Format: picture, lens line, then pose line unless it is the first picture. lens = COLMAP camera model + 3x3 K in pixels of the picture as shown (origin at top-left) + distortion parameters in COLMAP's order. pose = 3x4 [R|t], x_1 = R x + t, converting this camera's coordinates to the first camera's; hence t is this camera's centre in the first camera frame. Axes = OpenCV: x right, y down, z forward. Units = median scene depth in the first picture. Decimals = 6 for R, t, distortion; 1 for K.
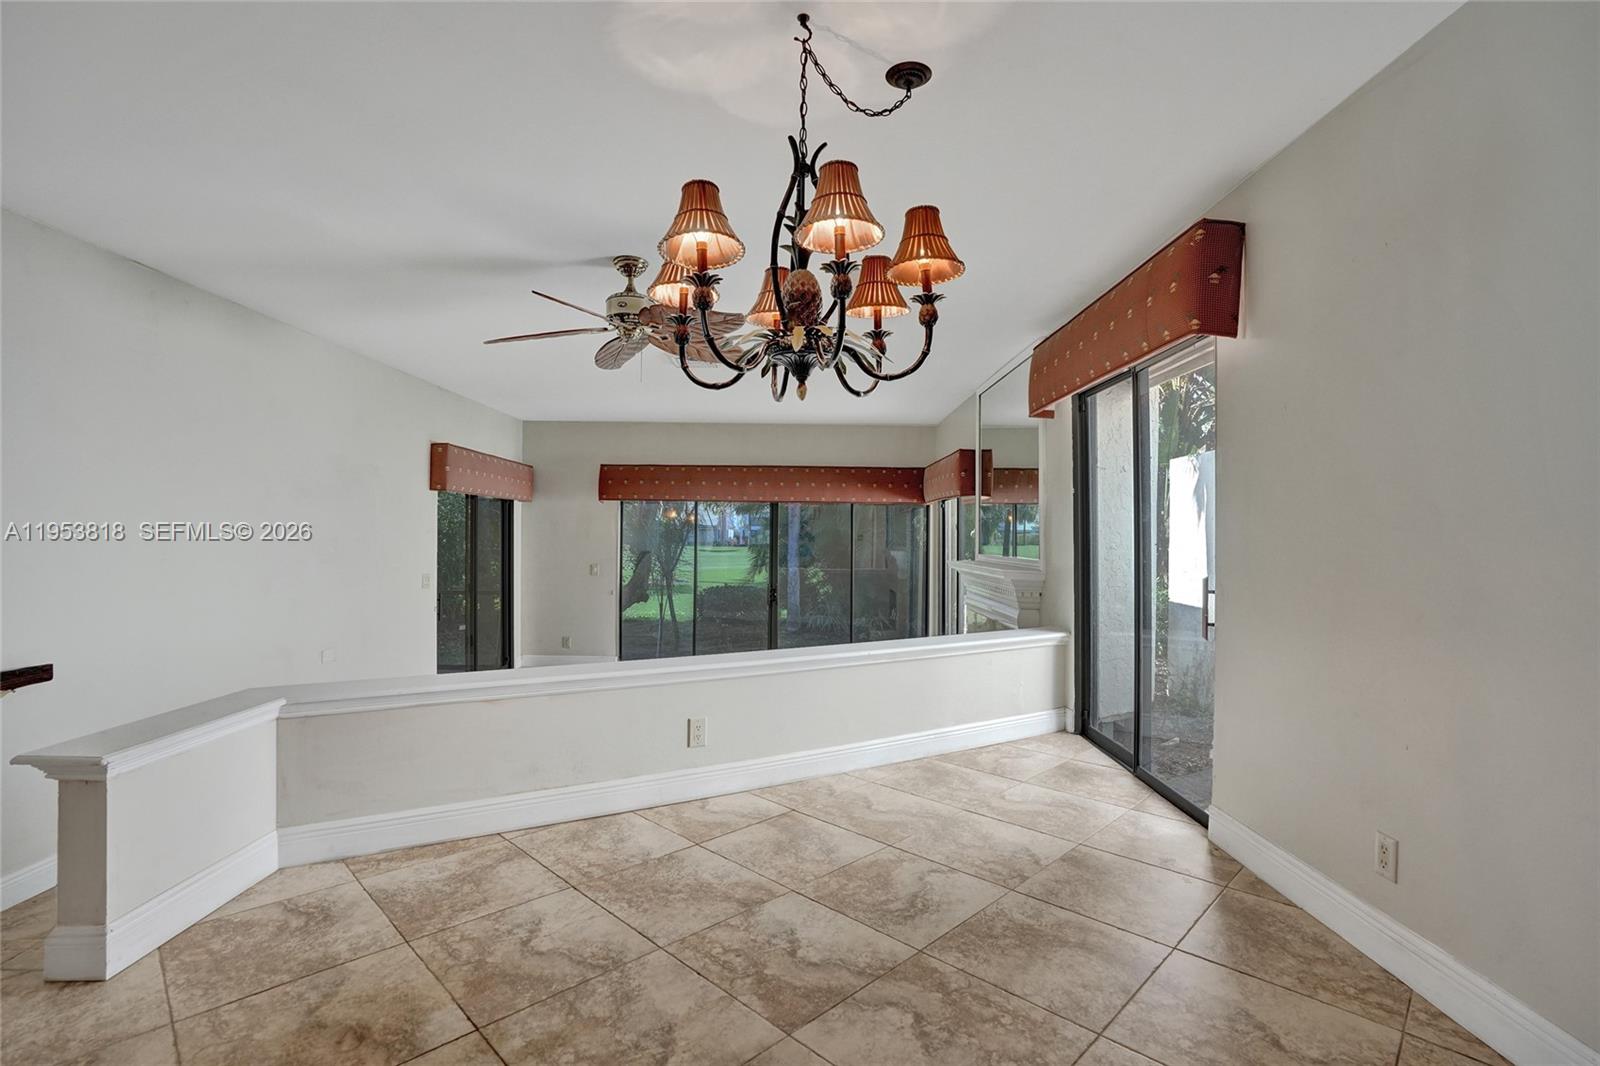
lens RADIAL K [[740.4, 0, 803.9], [0, 740.4, 530.8], [0, 0, 1]] dist [-0.058616, 0.017498]
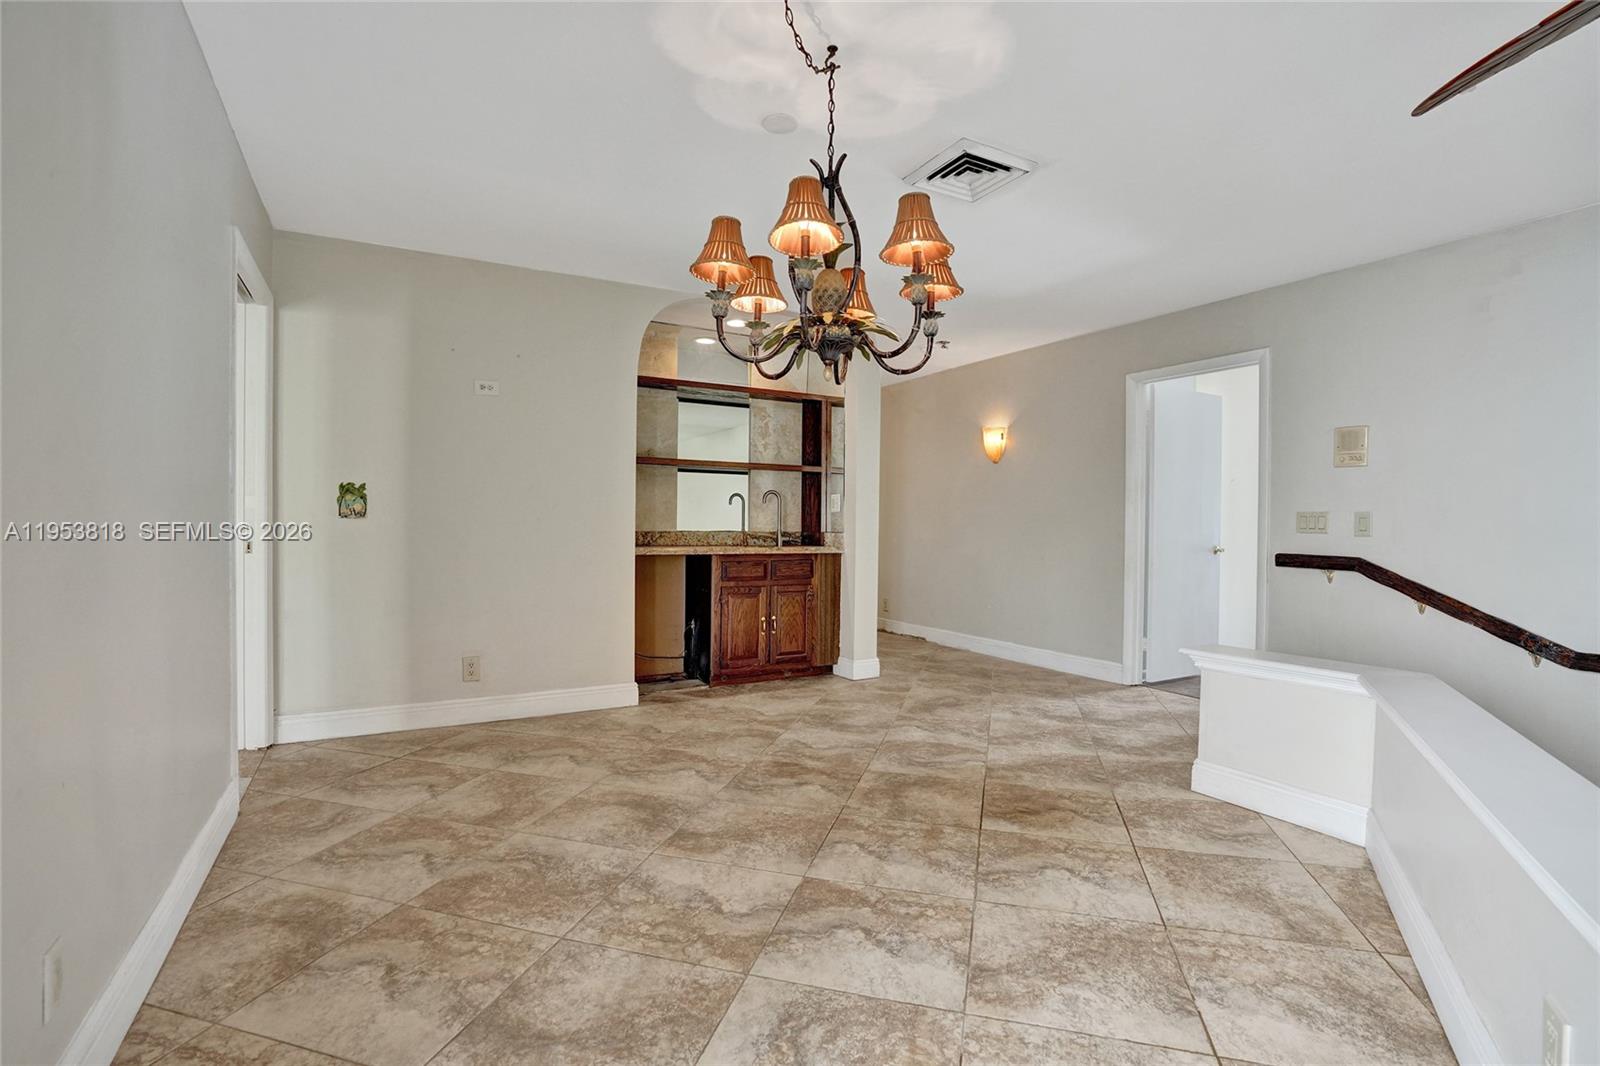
lens RADIAL K [[740.4, 0, 799.9], [0, 740.4, 526.3], [0, 0, 1]] dist [-0.058616, 0.017498]
pose [[-0.873787, -0.016148, -0.486040, 0.544687], [-0.015381, 0.999866, -0.005569, 0.054021], [0.486065, 0.002610, -0.873919, 1.821970]]
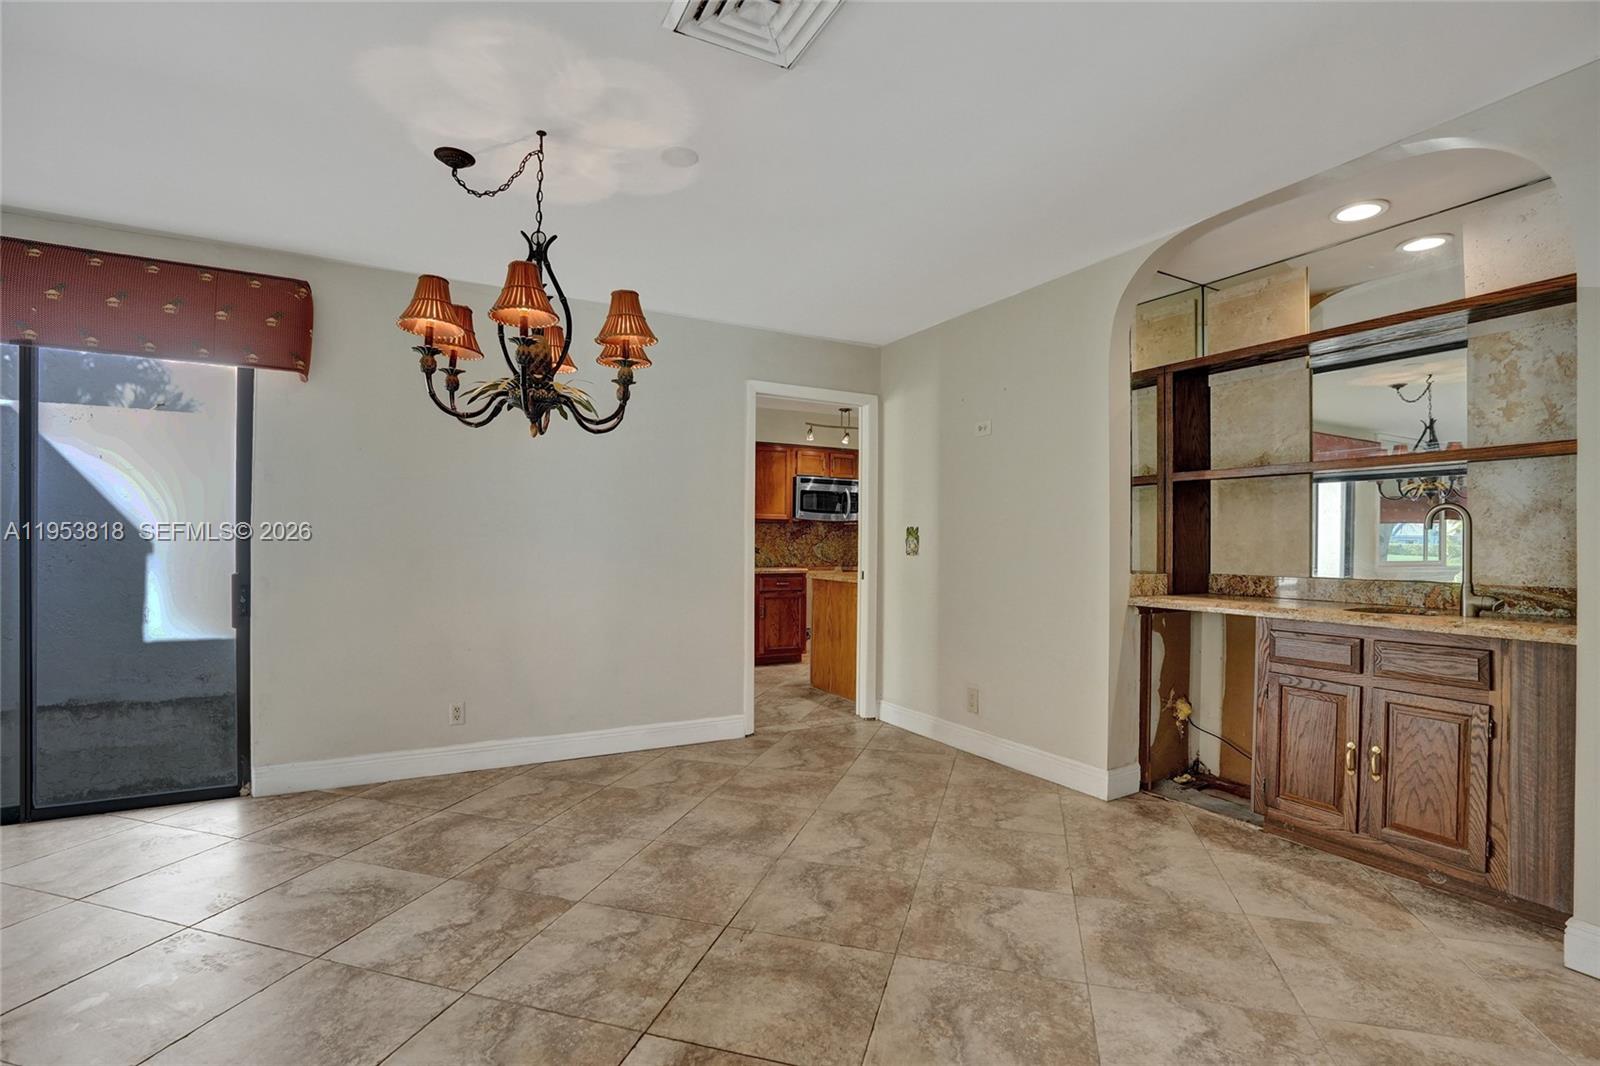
lens RADIAL K [[740.4, 0, 798.4], [0, 740.4, 535.4], [0, 0, 1]] dist [-0.058616, 0.017498]
pose [[-0.469444, -0.005087, 0.882947, -1.223036], [-0.014919, 0.999886, -0.002171, -0.009547], [-0.882836, -0.014191, -0.469467, 1.088674]]
